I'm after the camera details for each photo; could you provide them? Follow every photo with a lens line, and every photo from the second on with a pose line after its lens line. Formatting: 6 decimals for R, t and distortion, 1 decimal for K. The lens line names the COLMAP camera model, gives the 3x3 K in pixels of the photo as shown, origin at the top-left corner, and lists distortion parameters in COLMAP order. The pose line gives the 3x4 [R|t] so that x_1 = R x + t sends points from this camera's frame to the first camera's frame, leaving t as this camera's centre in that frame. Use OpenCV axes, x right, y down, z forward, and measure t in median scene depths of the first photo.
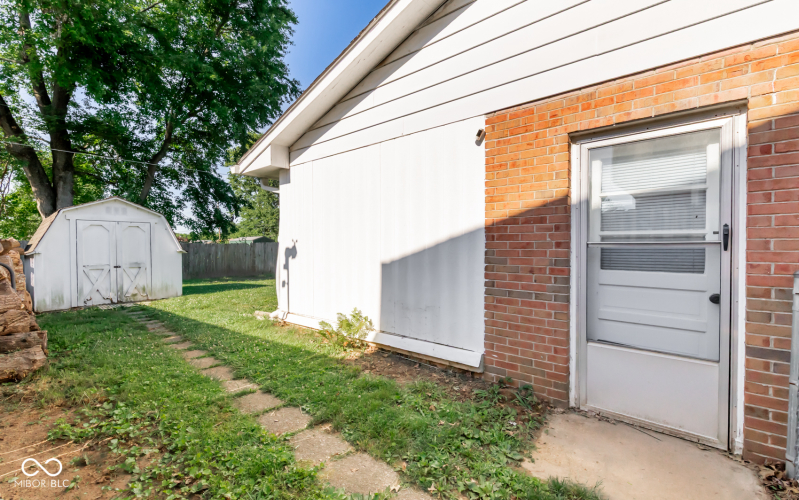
lens RADIAL K [[354.6, 0, 399.5], [0, 354.6, 250.0], [0, 0, 1]] dist [0.002098, -0.000455]
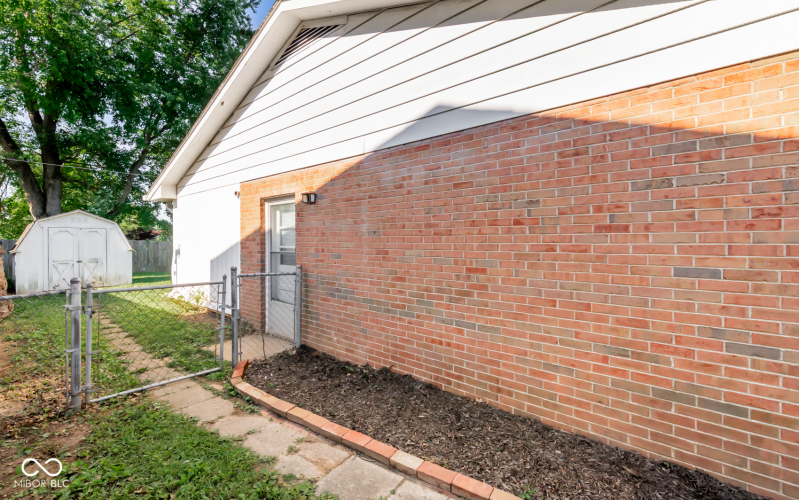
lens RADIAL K [[359.4, 0, 398.2], [0, 359.4, 240.7], [0, 0, 1]] dist [0.000303, 0.000206]
pose [[0.999946, 0.004250, -0.009515, 0.346353], [-0.004380, 0.999897, -0.013682, -0.015146], [0.009456, 0.013723, 0.999861, -0.286653]]
